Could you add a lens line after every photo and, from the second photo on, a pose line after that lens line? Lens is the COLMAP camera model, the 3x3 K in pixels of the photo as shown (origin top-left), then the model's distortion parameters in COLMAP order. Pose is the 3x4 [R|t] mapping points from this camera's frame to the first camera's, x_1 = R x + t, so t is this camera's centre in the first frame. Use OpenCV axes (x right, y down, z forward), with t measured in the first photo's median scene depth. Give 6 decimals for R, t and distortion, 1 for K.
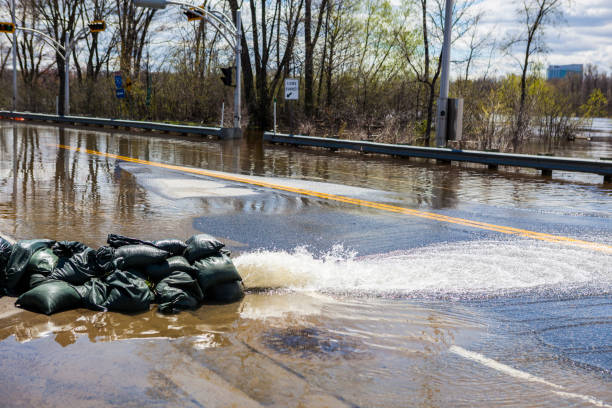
lens RADIAL K [[1426.0, 0, 306.2], [0, 1426.0, 204.0], [0, 0, 1]] dist [0.020150, 0.000000]
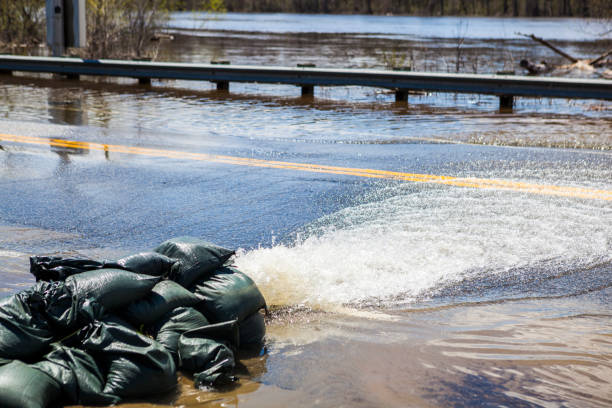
lens RADIAL K [[1426.0, 0, 306.1], [0, 1426.0, 203.9], [0, 0, 1]] dist [0.020150, 0.000000]
pose [[0.779111, -0.101492, 0.618616, -0.384323], [0.046950, 0.993483, 0.103863, -0.049916], [-0.625126, -0.051877, 0.778798, 0.494143]]
